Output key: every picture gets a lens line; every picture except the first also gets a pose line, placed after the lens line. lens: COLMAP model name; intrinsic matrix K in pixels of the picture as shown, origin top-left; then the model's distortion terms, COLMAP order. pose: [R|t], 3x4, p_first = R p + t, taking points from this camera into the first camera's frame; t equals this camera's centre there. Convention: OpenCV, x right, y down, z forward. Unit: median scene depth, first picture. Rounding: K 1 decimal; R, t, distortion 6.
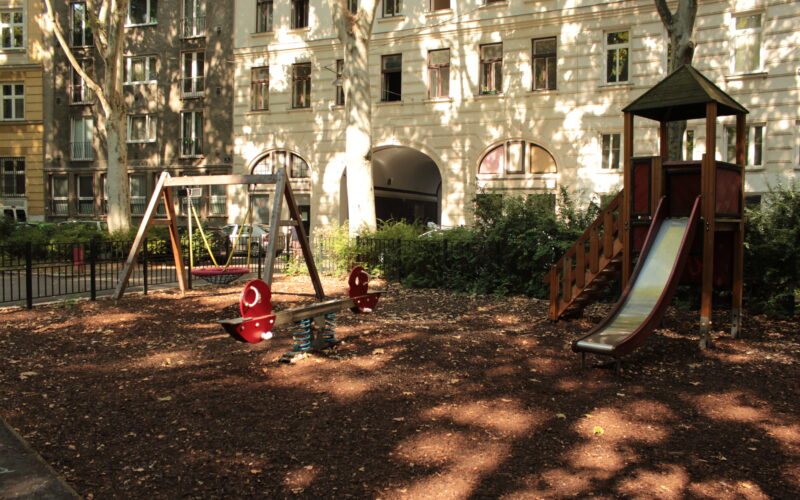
lens RADIAL K [[700.1, 0, 399.2], [0, 700.1, 259.9], [0, 0, 1]] dist [-0.154109, 0.144318]
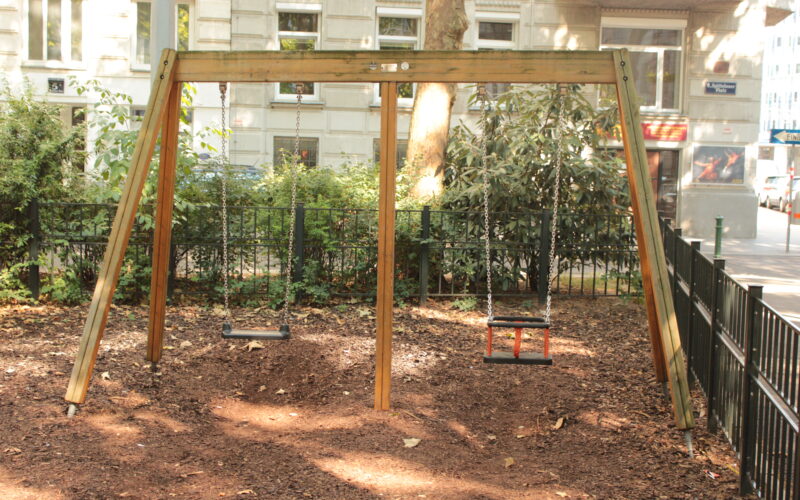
lens RADIAL K [[1092.6, 0, 400.0], [0, 1092.6, 250.0], [0, 0, 1]] dist [0.006775, 0.001250]
pose [[0.644596, -0.057559, 0.762353, 0.015507], [0.029097, 0.998286, 0.050770, -0.002701], [-0.763969, -0.010544, 0.645166, 0.059383]]
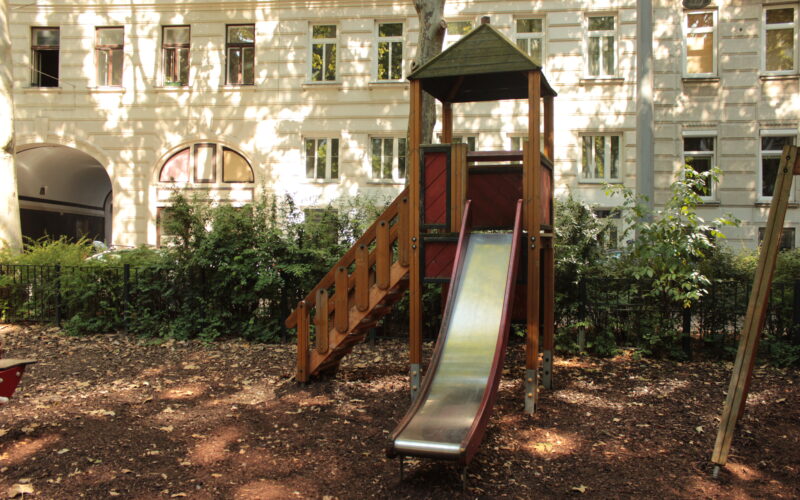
lens RADIAL K [[700.1, 0, 399.2], [0, 700.1, 259.9], [0, 0, 1]] dist [-0.154109, 0.144318]
pose [[0.892422, -0.013736, 0.450993, -0.001231], [0.026123, 0.999433, -0.021252, -0.011791], [-0.450445, 0.030747, 0.892275, 0.251690]]
